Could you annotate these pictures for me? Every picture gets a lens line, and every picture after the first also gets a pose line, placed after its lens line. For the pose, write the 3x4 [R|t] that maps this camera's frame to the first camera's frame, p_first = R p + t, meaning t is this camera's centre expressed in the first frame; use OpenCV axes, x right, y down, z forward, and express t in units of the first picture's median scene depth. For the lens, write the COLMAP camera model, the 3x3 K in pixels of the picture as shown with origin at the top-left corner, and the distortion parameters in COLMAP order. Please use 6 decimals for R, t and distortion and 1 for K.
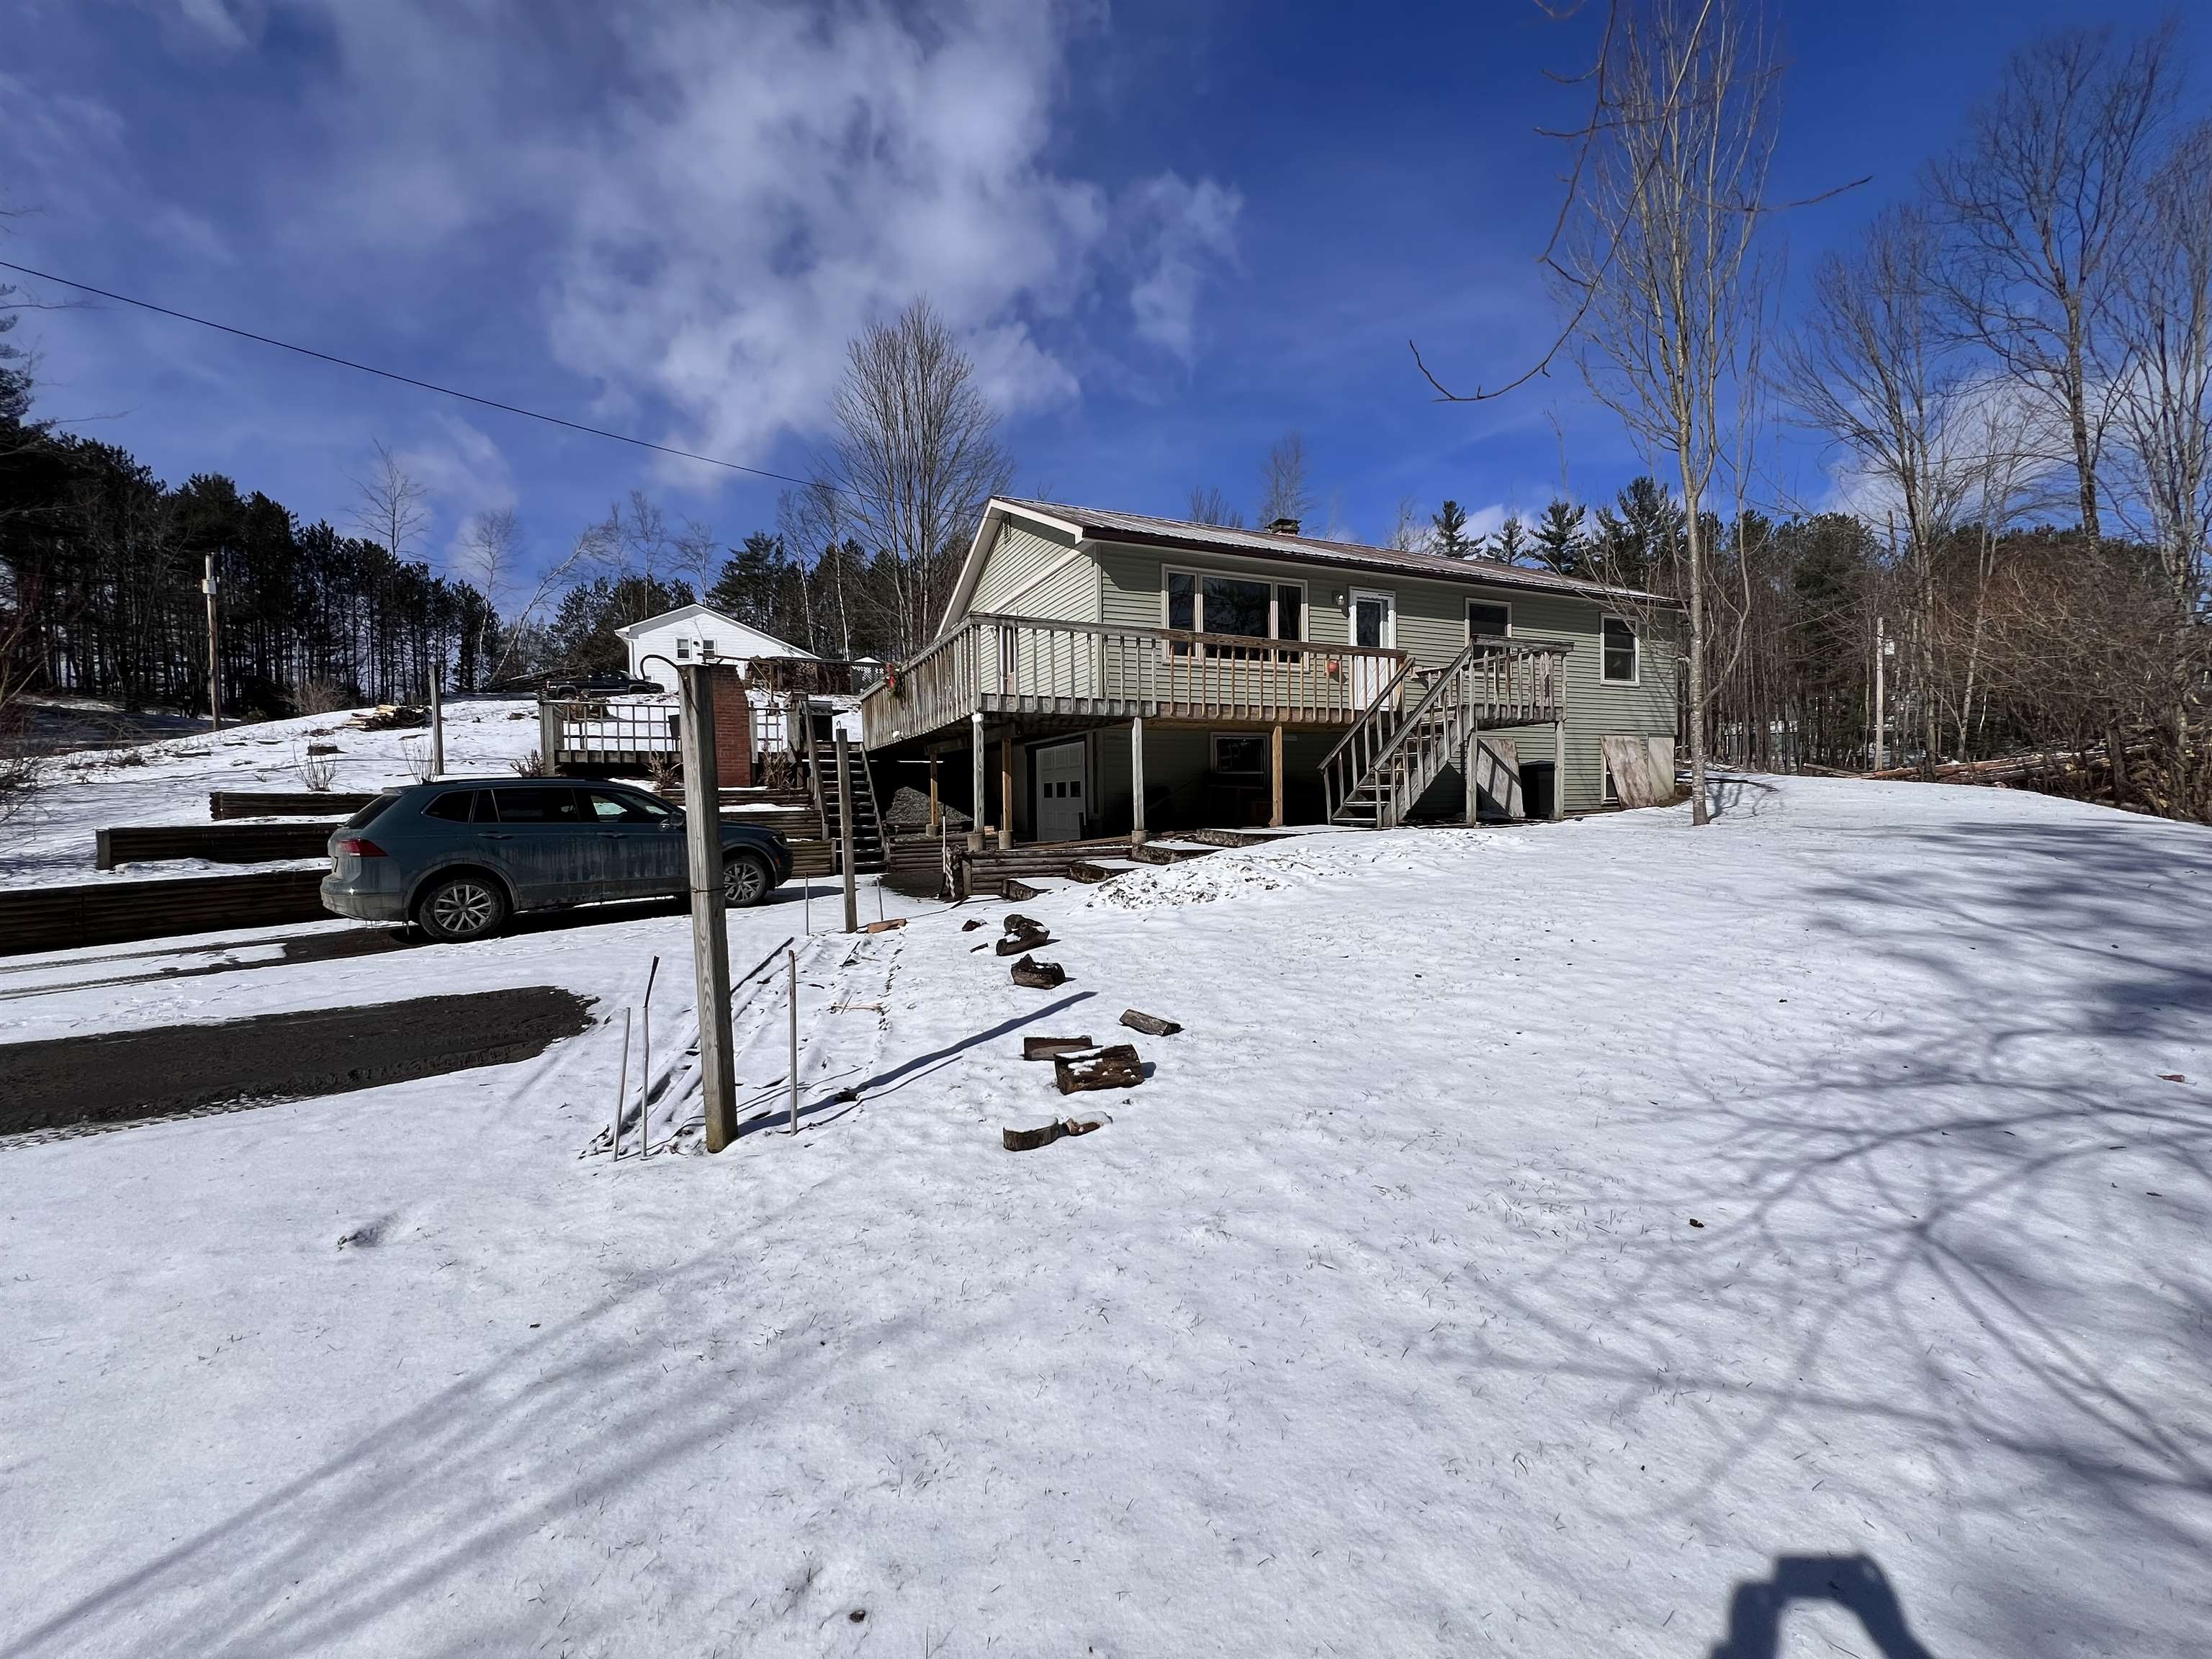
lens RADIAL K [[892.0, 0, 1106.0], [0, 892.0, 829.5], [0, 0, 1]] dist [0.022399, -0.000003]
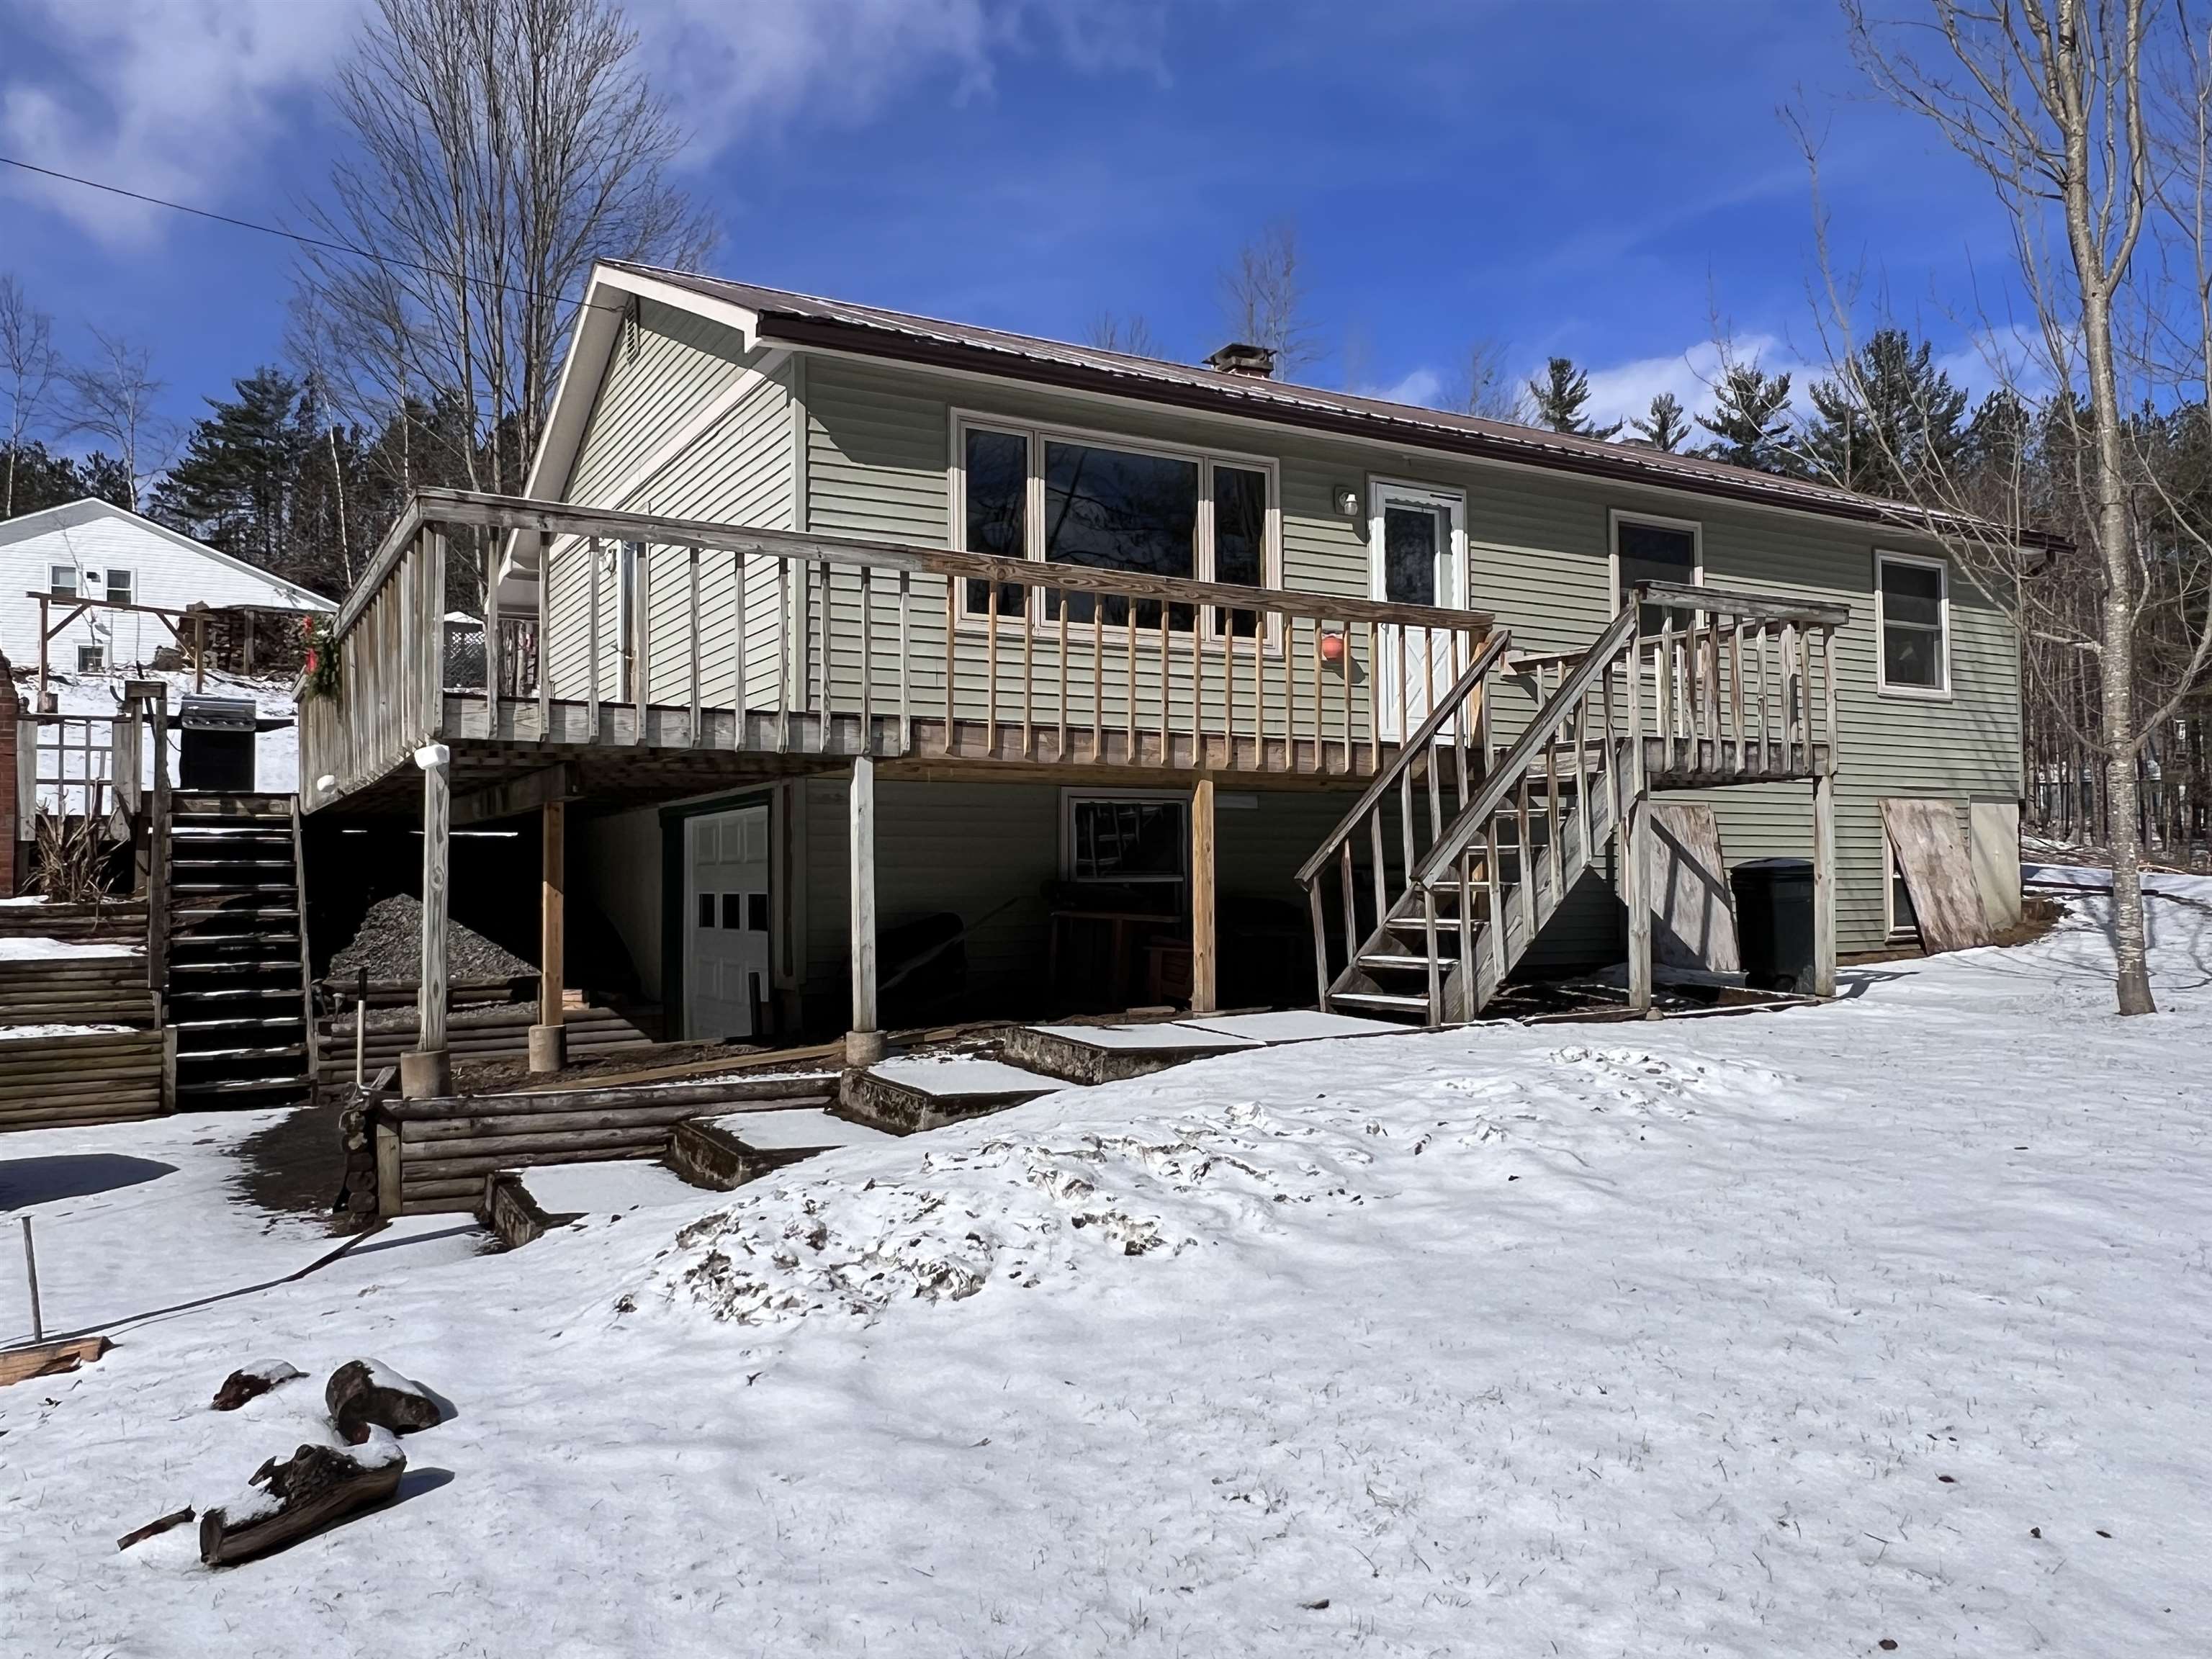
lens RADIAL K [[1614.9, 0, 1111.4], [0, 1614.9, 839.9], [0, 0, 1]] dist [0.033185, -0.003578]
pose [[0.995491, 0.008476, 0.094481, 0.068999], [-0.002888, 0.998247, -0.059118, -0.037775], [-0.094816, 0.058579, 0.993770, 0.214431]]
